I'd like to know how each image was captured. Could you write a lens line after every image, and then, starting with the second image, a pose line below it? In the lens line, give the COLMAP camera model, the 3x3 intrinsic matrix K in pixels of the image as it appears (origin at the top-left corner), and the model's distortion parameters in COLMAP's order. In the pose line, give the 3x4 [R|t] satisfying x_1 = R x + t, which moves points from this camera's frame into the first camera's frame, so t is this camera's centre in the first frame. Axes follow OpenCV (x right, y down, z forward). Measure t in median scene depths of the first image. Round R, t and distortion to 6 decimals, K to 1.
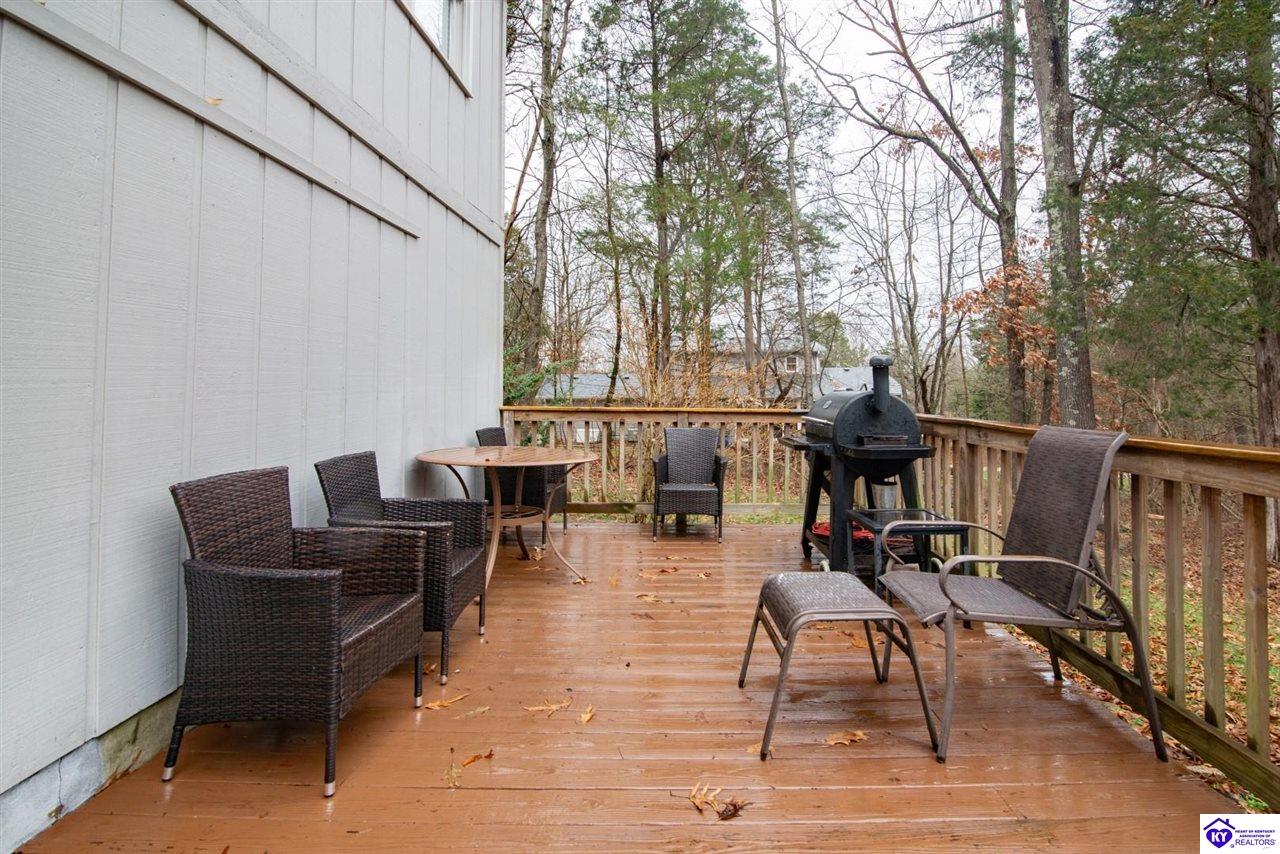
lens RADIAL K [[586.2, 0, 686.6], [0, 586.2, 377.8], [0, 0, 1]] dist [-0.009898, -0.000416]
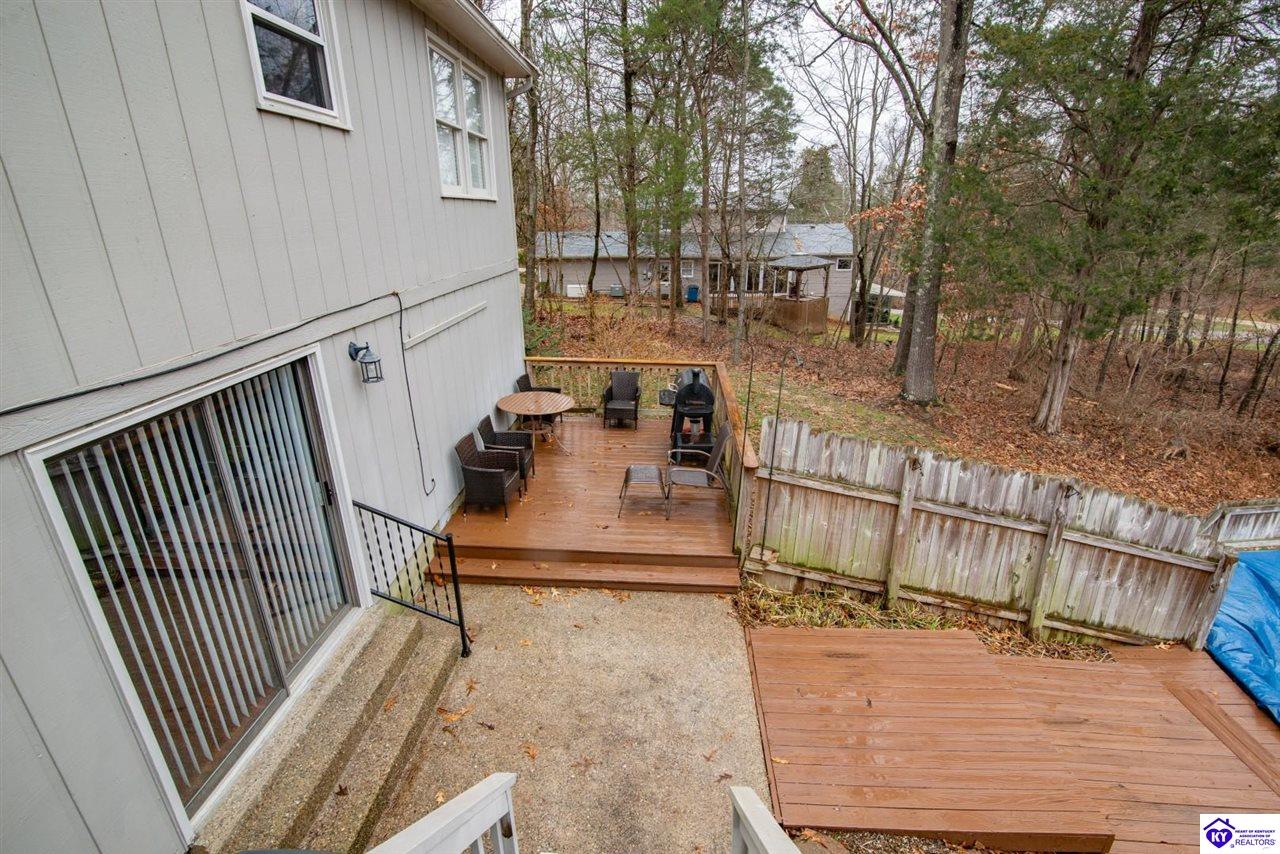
lens RADIAL K [[586.2, 0, 630.7], [0, 586.2, 428.6], [0, 0, 1]] dist [-0.009898, -0.000416]
pose [[0.996640, 0.024460, -0.078169, 0.198322], [0.007615, 0.922567, 0.385761, -0.527501], [0.081552, -0.385060, 0.919281, -0.892618]]
